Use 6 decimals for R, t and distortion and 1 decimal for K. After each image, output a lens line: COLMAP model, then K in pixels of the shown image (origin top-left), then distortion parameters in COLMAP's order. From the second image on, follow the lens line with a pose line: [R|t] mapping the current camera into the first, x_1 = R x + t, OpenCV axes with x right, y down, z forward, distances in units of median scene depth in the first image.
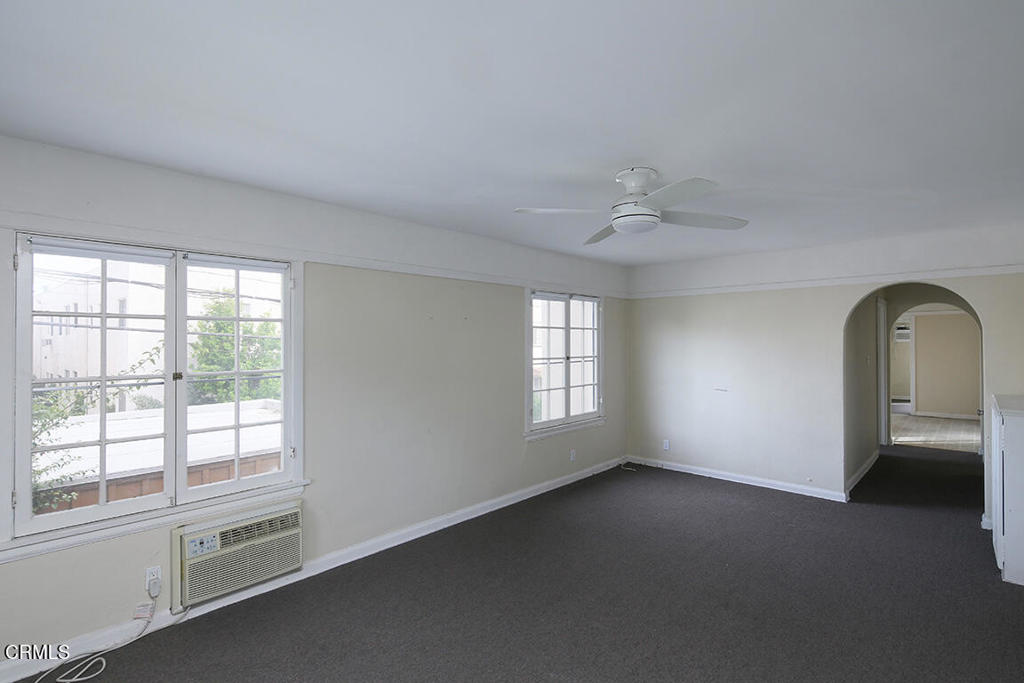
lens RADIAL K [[482.6, 0, 512.0], [0, 482.6, 341.5], [0, 0, 1]] dist [-0.002311, -0.000468]
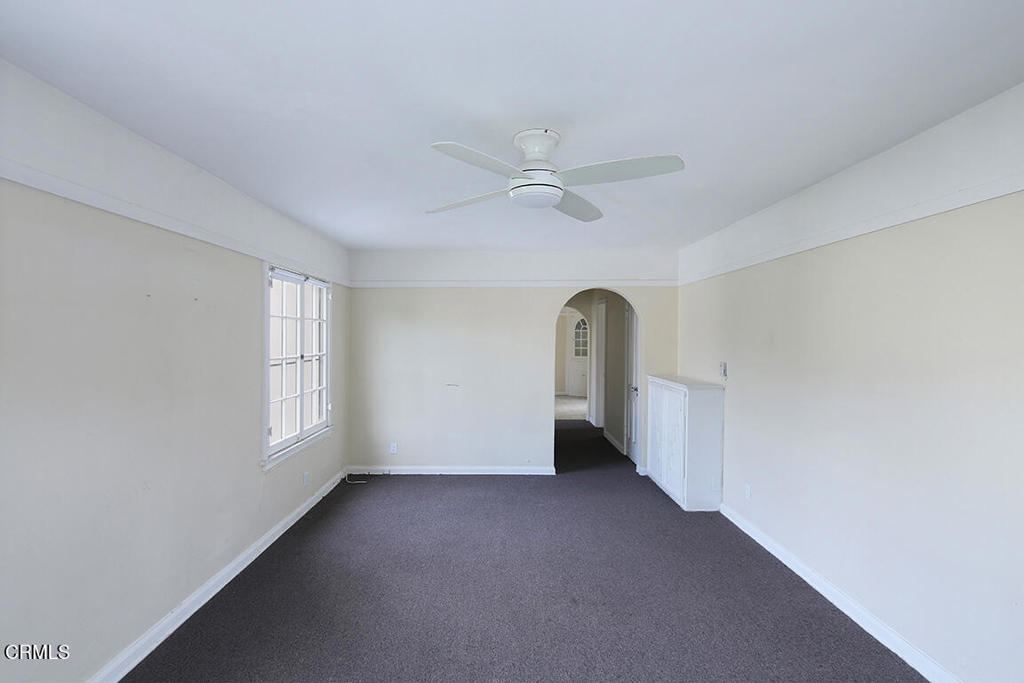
lens RADIAL K [[496.3, 0, 512.0], [0, 496.3, 341.5], [0, 0, 1]] dist [0.001537, 0.000062]
pose [[0.747760, -0.007127, 0.663931, -0.170335], [0.002067, 0.999963, 0.008406, 0.003090], [-0.663966, -0.004913, 0.747746, 0.172367]]
